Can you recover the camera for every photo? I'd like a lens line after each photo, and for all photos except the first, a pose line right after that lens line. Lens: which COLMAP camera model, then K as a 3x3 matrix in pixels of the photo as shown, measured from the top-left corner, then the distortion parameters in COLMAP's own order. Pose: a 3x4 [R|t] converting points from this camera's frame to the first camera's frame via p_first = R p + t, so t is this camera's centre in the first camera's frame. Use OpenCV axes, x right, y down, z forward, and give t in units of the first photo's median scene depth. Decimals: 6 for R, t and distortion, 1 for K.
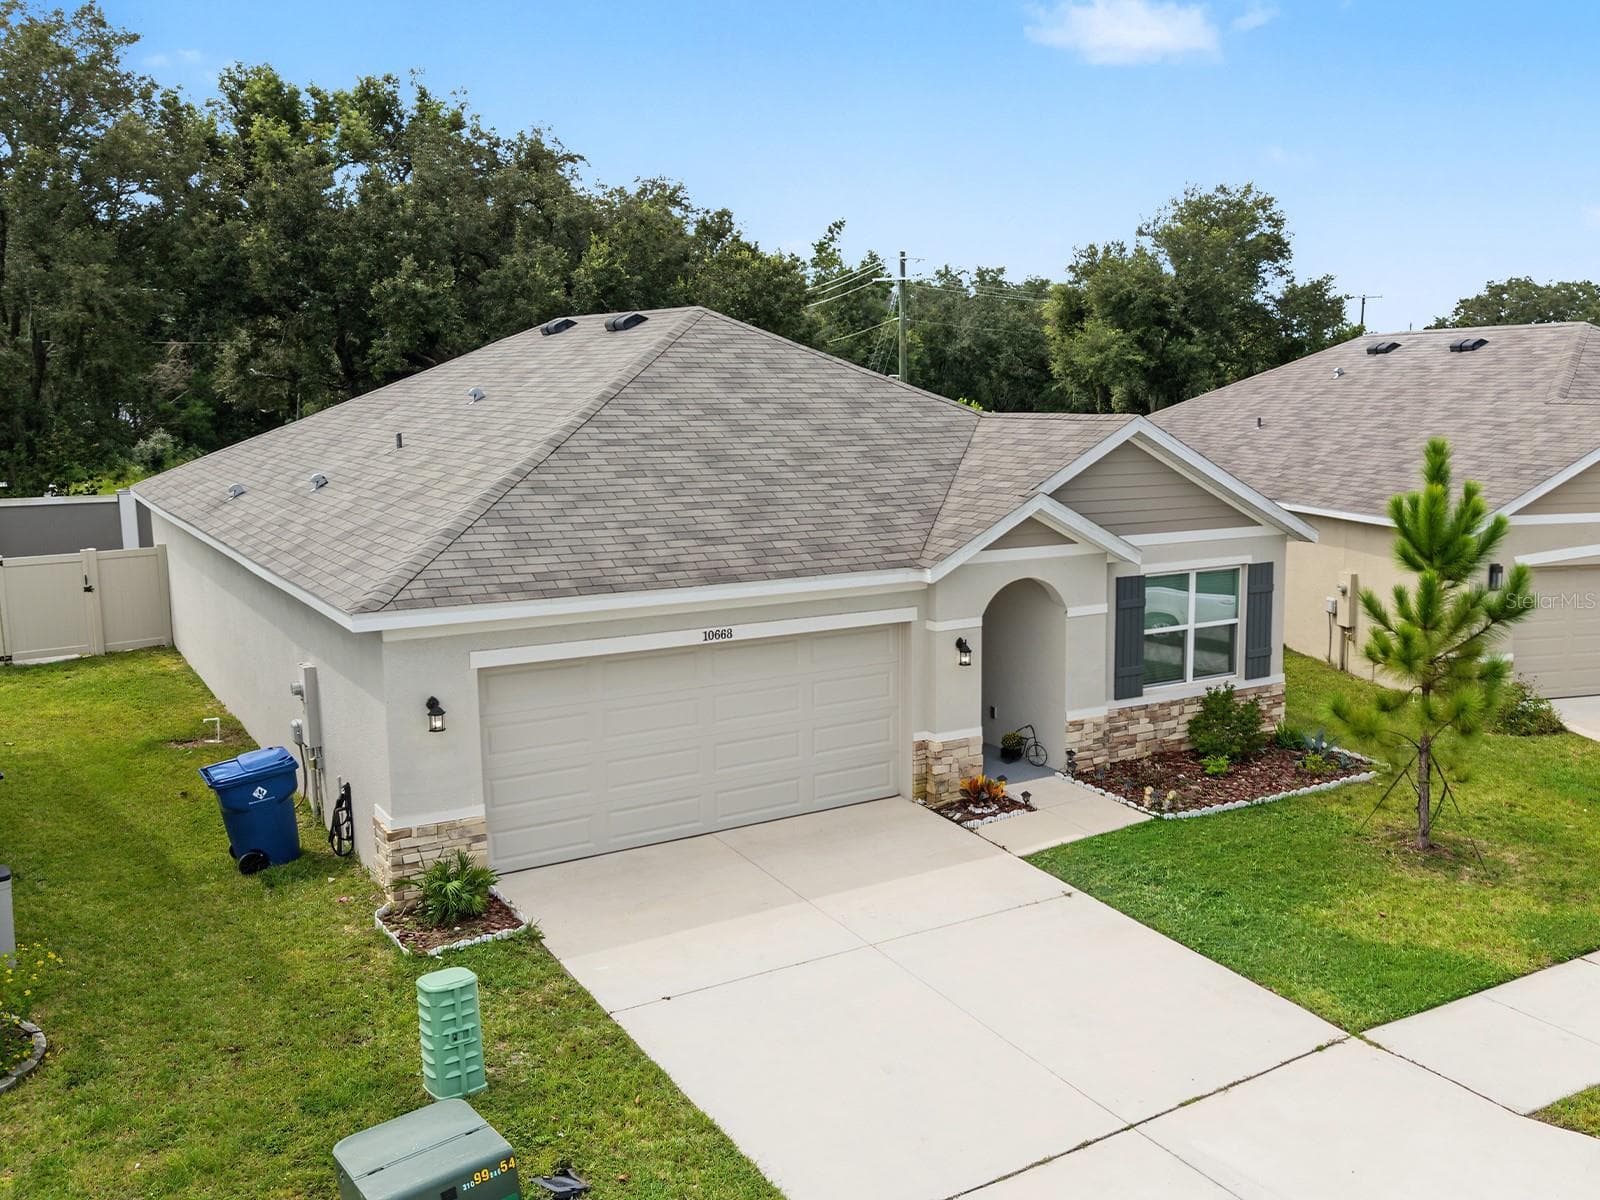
lens RADIAL K [[1448.3, 0, 982.8], [0, 1448.3, 580.9], [0, 0, 1]] dist [0.109036, -0.248416]
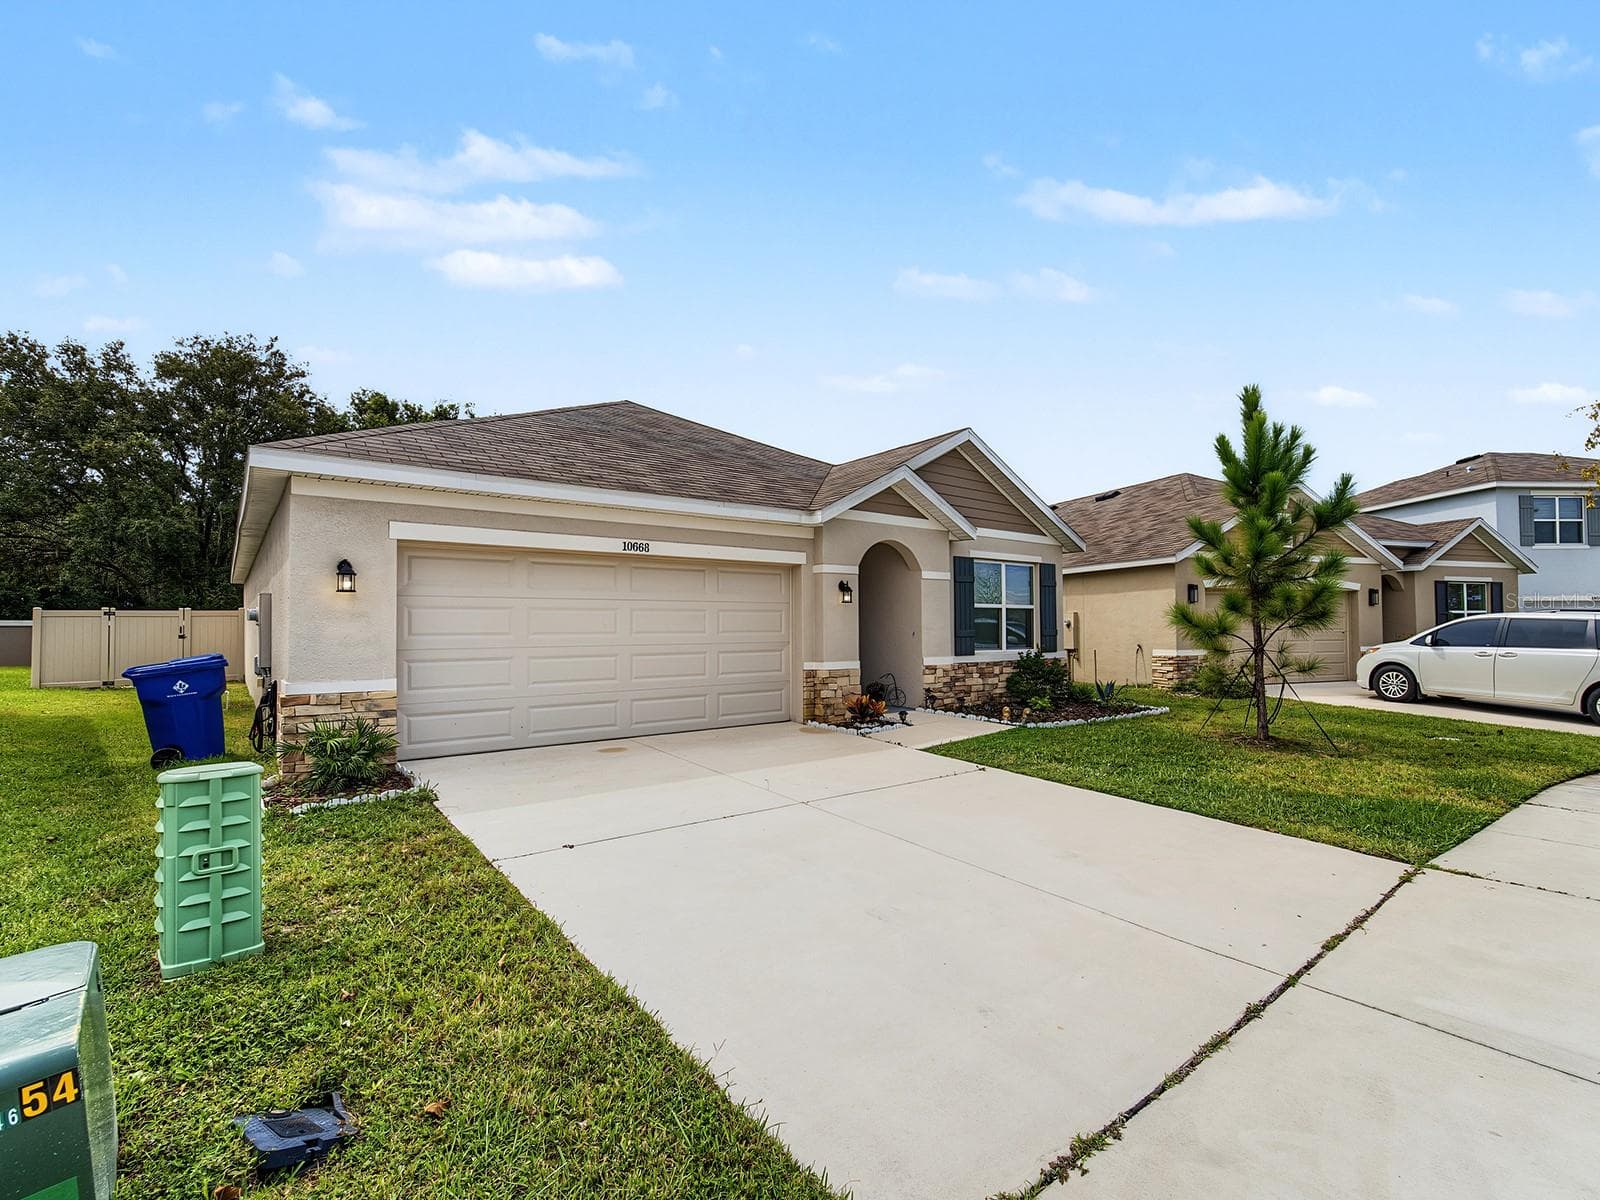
lens RADIAL K [[743.0, 0, 804.0], [0, 743.0, 606.5], [0, 0, 1]] dist [-0.001053, -0.000647]
pose [[0.998883, -0.010501, 0.046062, -0.075087], [0.018162, 0.985411, -0.169220, 0.162235], [-0.043613, 0.169867, 0.984501, 0.409110]]
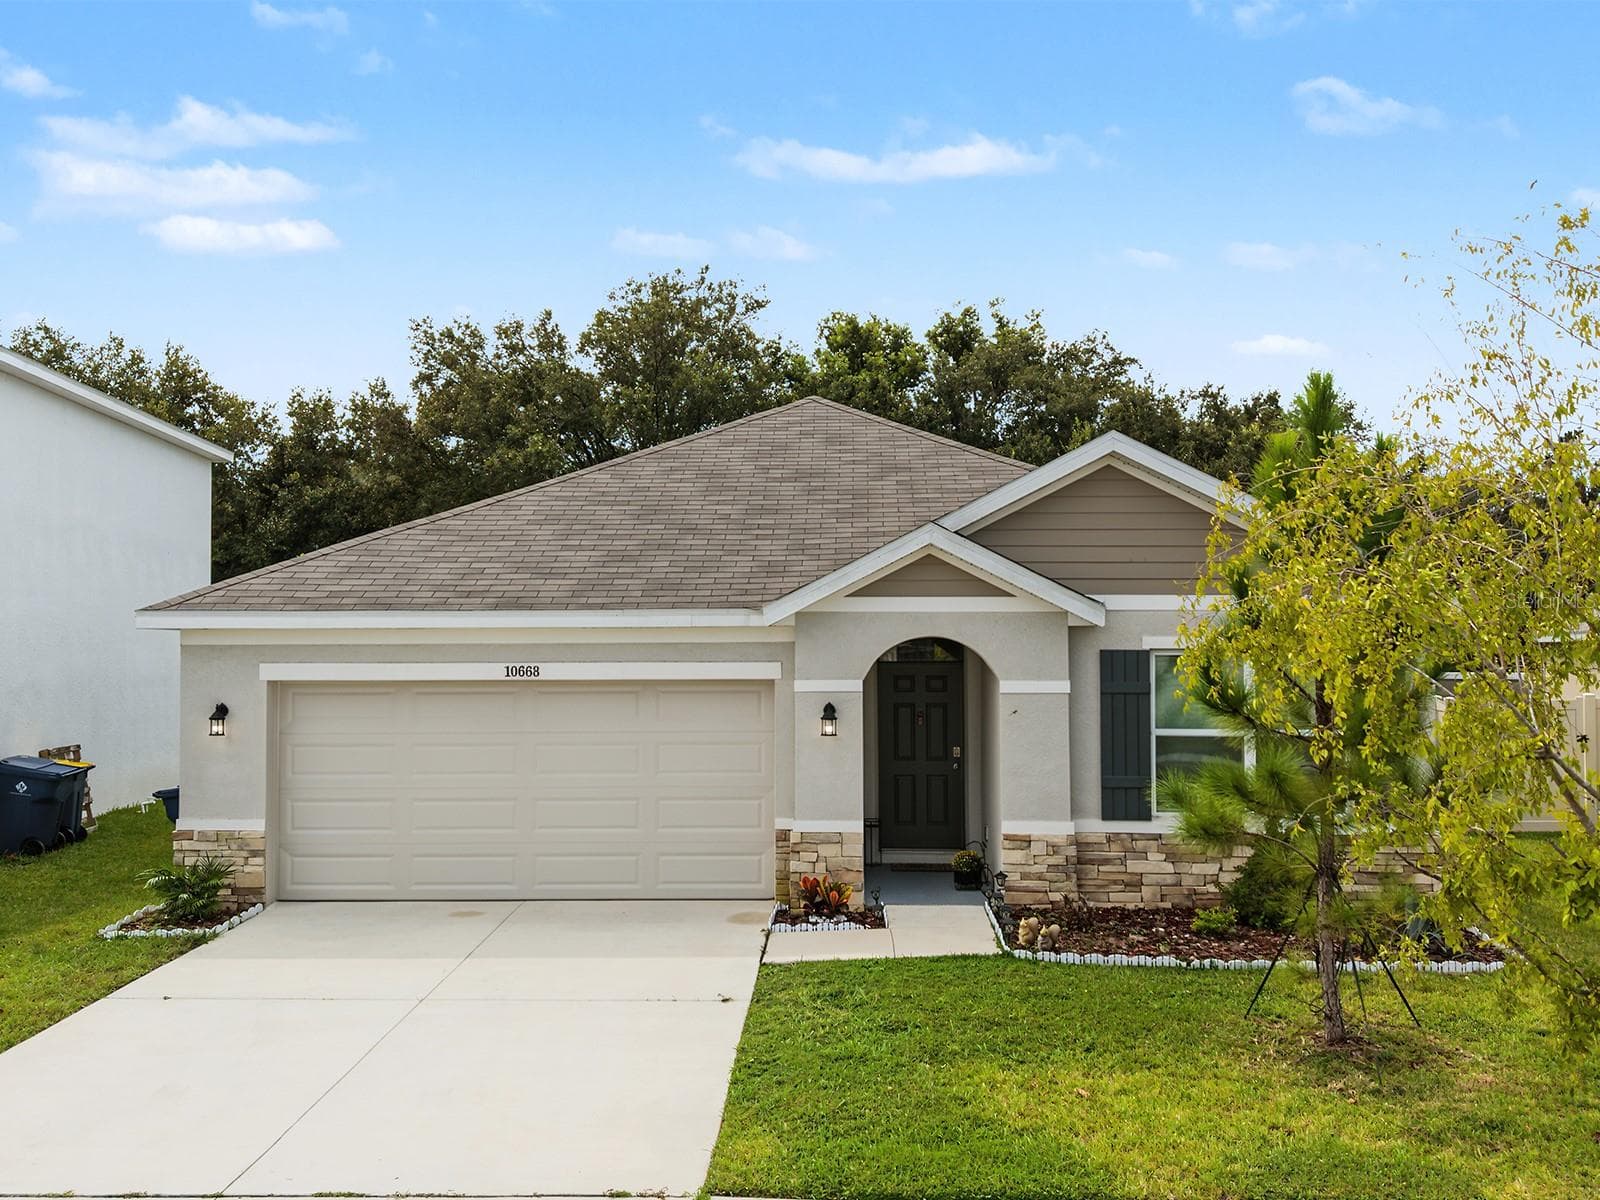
lens RADIAL K [[1471.0, 0, 808.1], [0, 1471.0, 599.4], [0, 0, 1]] dist [0.149589, -0.376122]
pose [[0.790820, -0.027713, -0.611421, 0.482371], [-0.079024, 0.985989, -0.146902, 0.104409], [0.606926, 0.164490, 0.777550, 0.342830]]
